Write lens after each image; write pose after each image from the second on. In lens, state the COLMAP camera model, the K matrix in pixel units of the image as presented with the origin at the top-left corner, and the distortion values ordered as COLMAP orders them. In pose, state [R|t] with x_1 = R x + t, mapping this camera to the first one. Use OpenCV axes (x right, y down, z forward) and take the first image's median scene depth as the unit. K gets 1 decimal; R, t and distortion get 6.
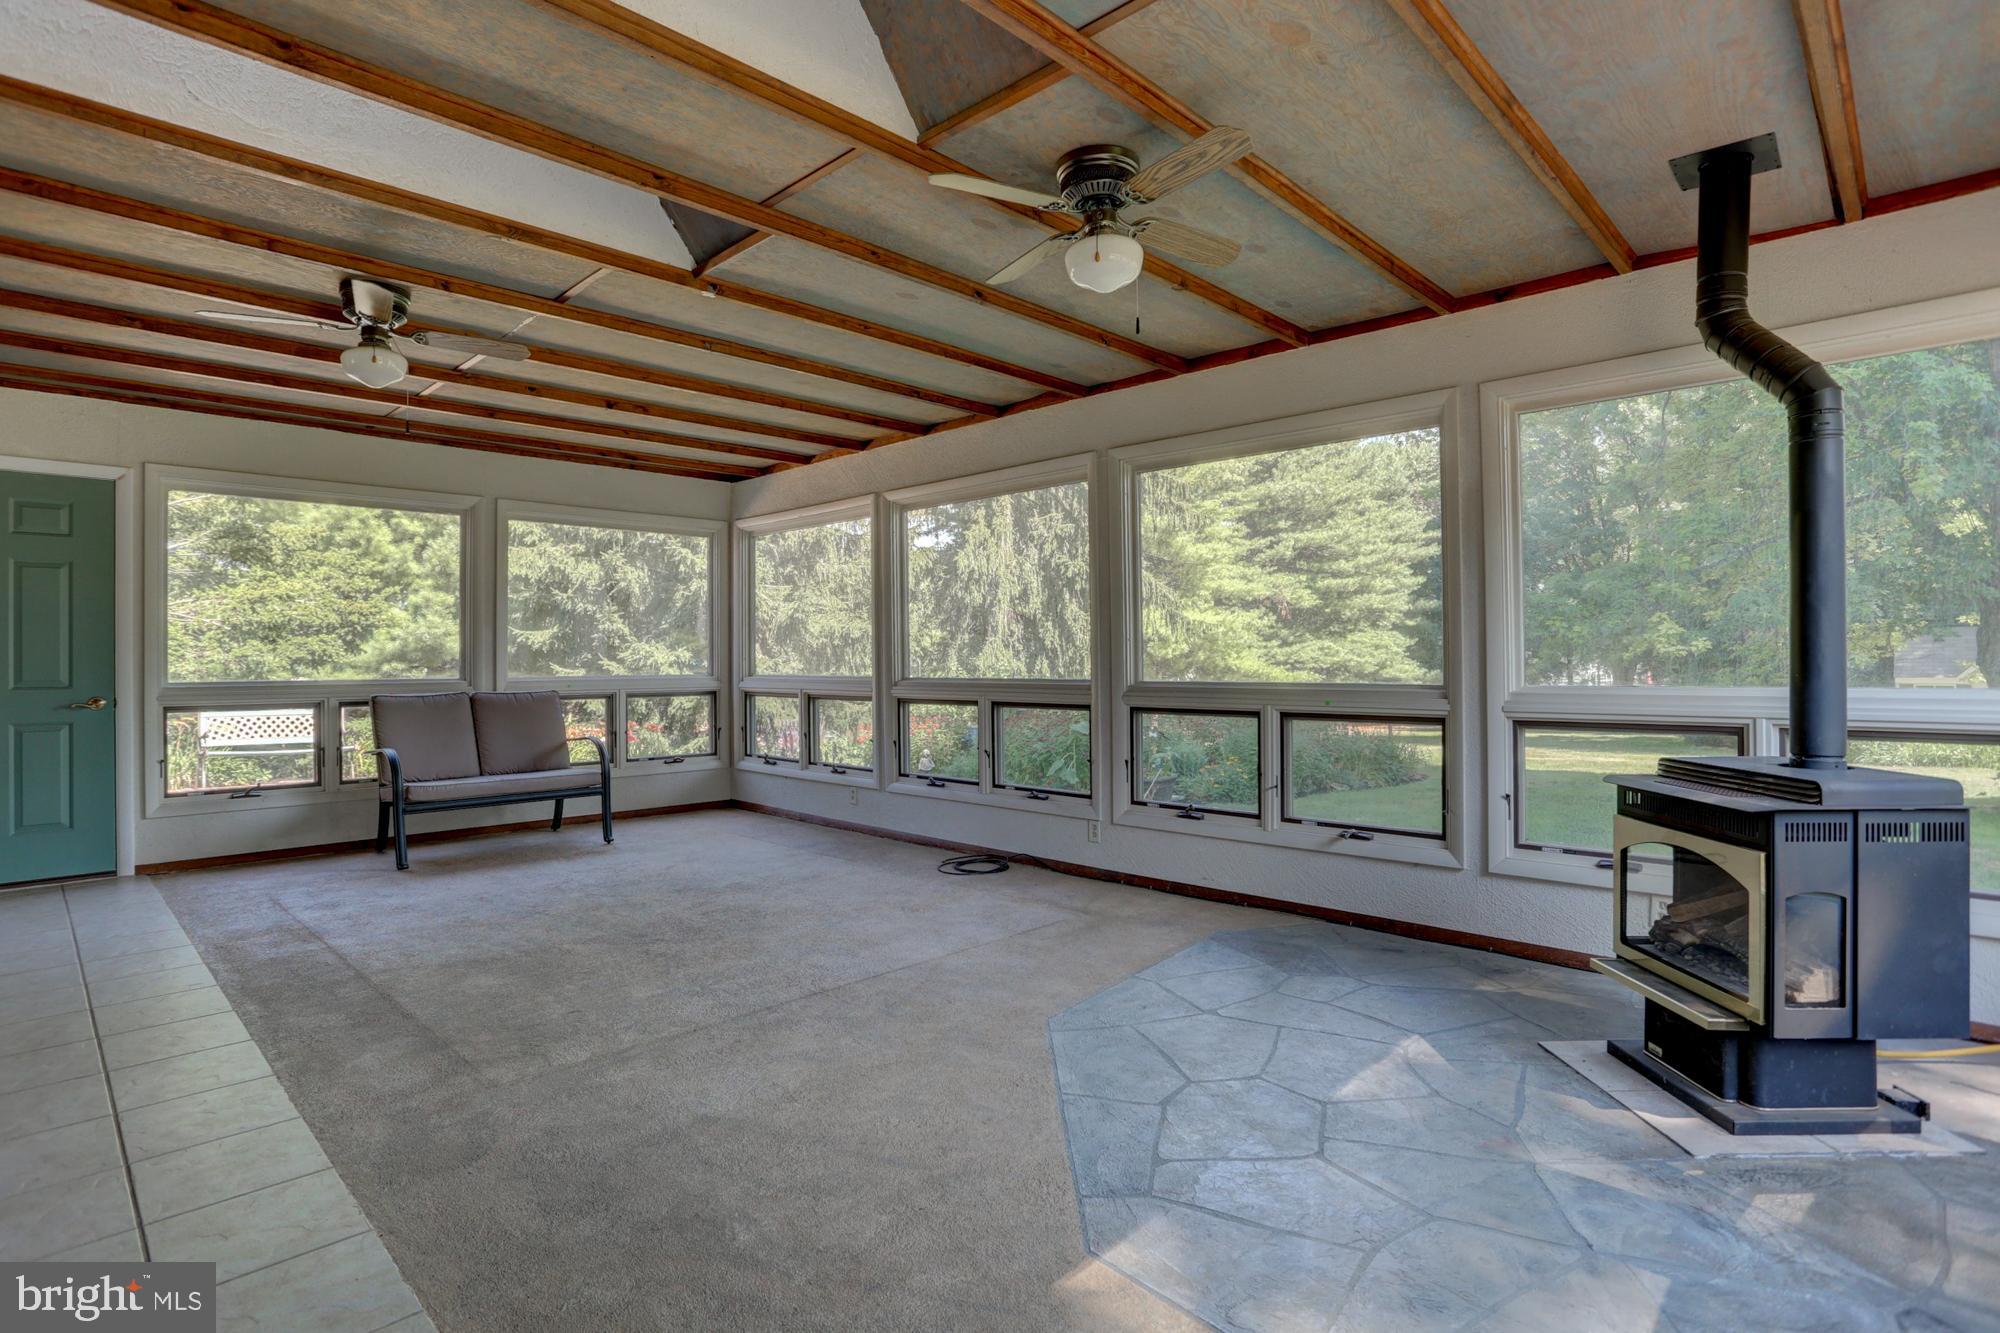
lens RADIAL K [[988.6, 0, 1000.2], [0, 988.6, 635.1], [0, 0, 1]] dist [-0.083901, 0.037776]
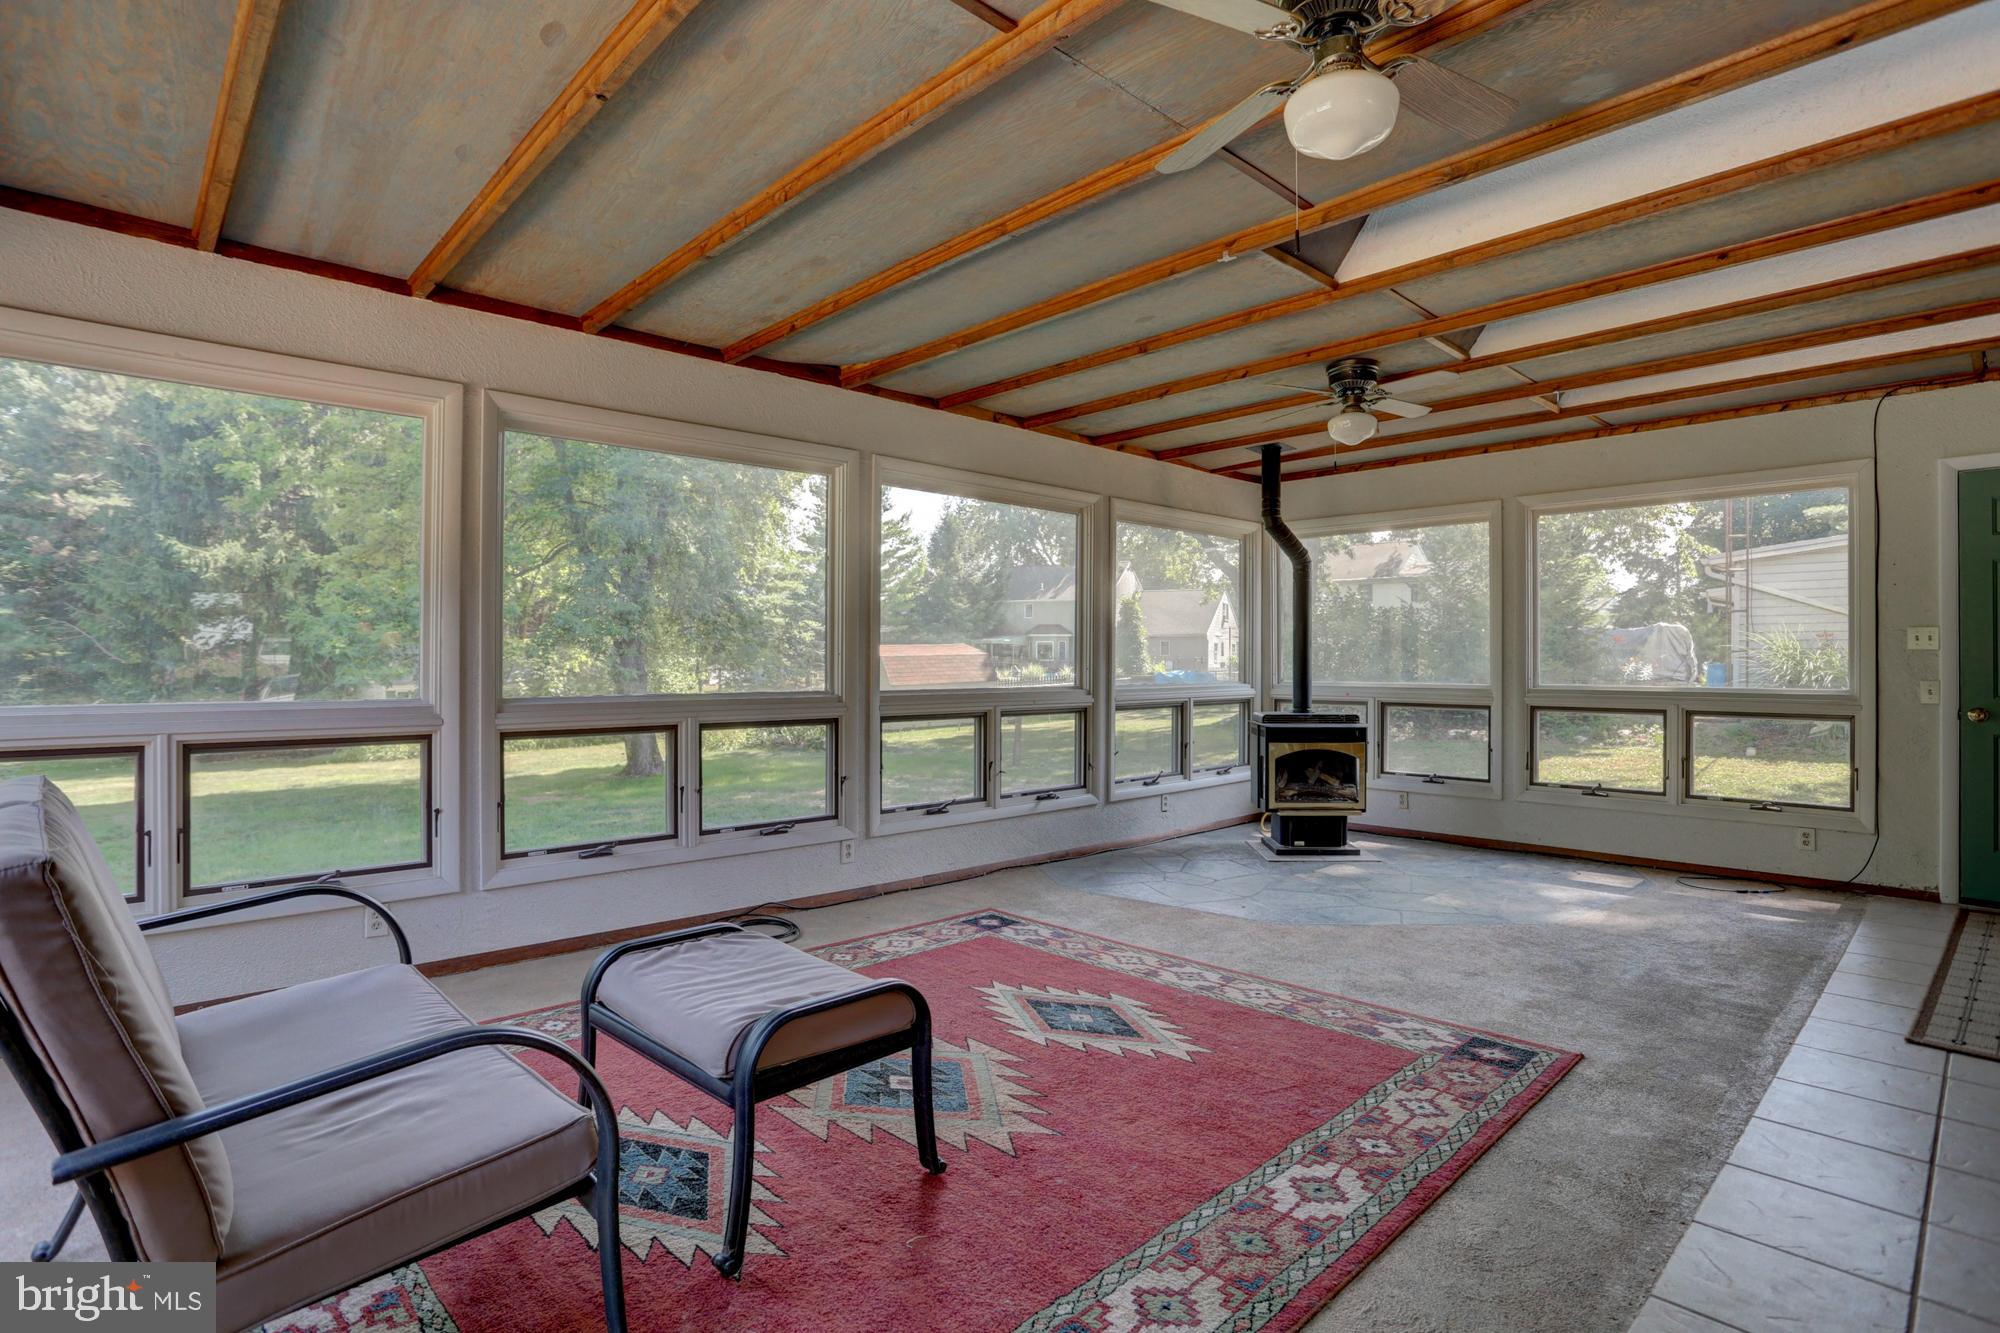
lens RADIAL K [[979.2, 0, 994.4], [0, 979.2, 652.1], [0, 0, 1]] dist [-0.082881, 0.037003]
pose [[0.054286, 0.024320, 0.998229, -1.193628], [-0.026431, 0.999388, -0.022910, 0.038823], [-0.998176, -0.025141, 0.054896, 1.175290]]
